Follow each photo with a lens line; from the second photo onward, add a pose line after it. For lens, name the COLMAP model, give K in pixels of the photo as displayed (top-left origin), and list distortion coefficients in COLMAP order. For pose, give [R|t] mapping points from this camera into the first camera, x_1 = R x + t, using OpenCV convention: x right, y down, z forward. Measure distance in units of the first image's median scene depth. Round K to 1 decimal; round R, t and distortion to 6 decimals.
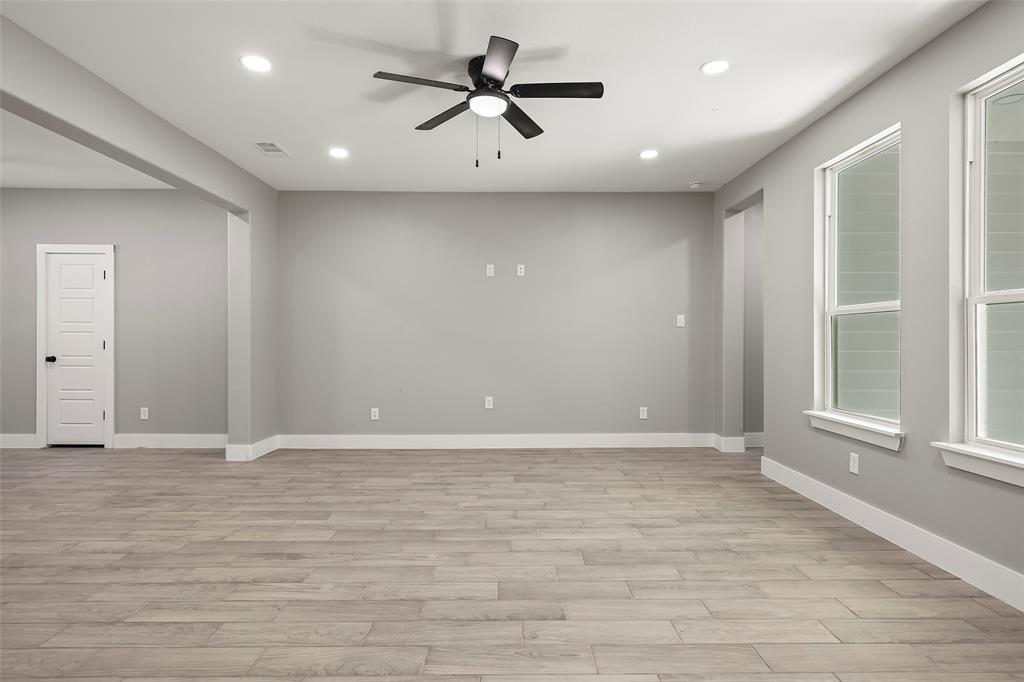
lens RADIAL K [[547.7, 0, 512.0], [0, 547.7, 341.0], [0, 0, 1]] dist [-0.000077, -0.001090]
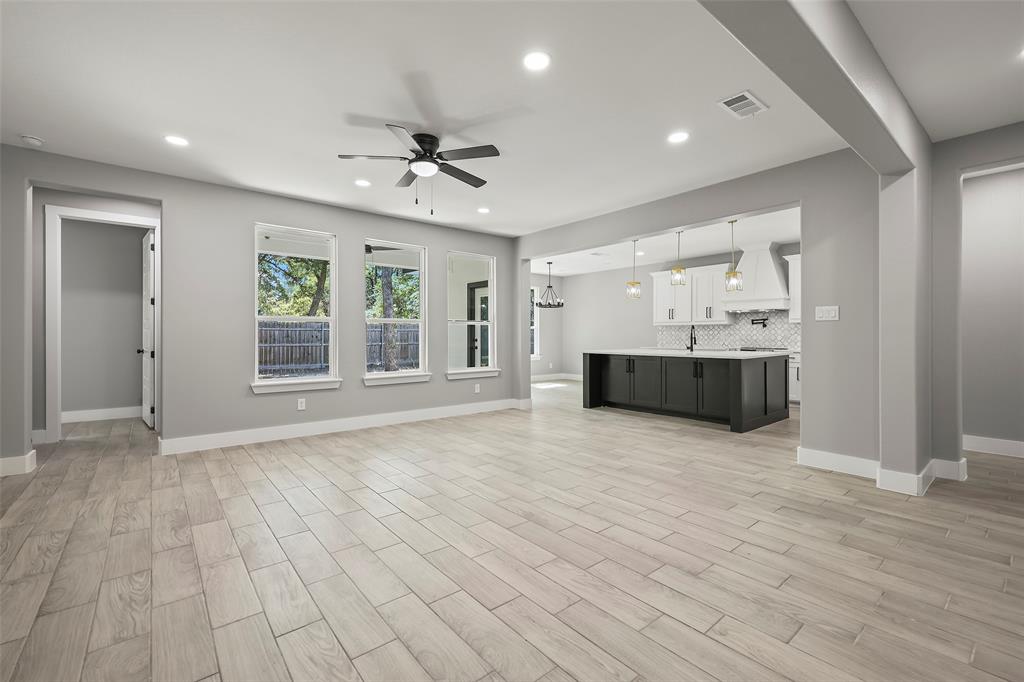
lens RADIAL K [[440.6, 0, 512.0], [0, 440.6, 341.0], [0, 0, 1]] dist [0.001710, 0.000199]
pose [[-0.621191, -0.010366, 0.783591, -0.983178], [0.001732, 0.999892, 0.014601, -0.006584], [-0.783658, 0.010427, -0.621106, 1.411440]]
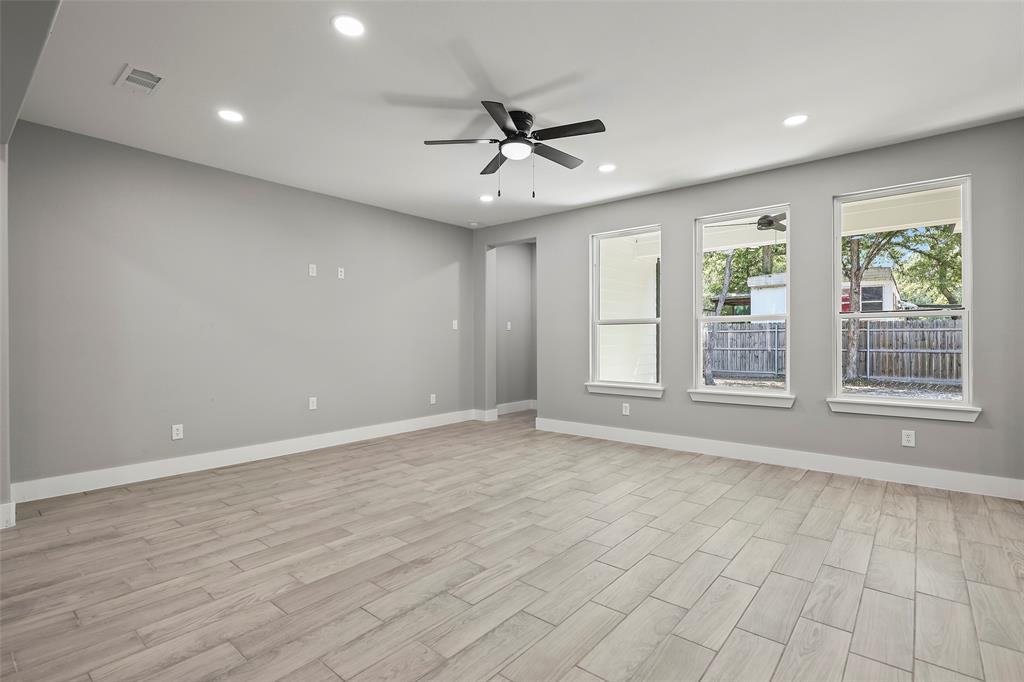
lens RADIAL K [[482.4, 0, 512.0], [0, 482.4, 341.0], [0, 0, 1]] dist [-0.000828, -0.000108]
pose [[0.655365, -0.004742, 0.755298, -0.812957], [0.004985, 0.999986, 0.001953, -0.001005], [-0.755296, 0.002485, 0.655379, 0.270710]]
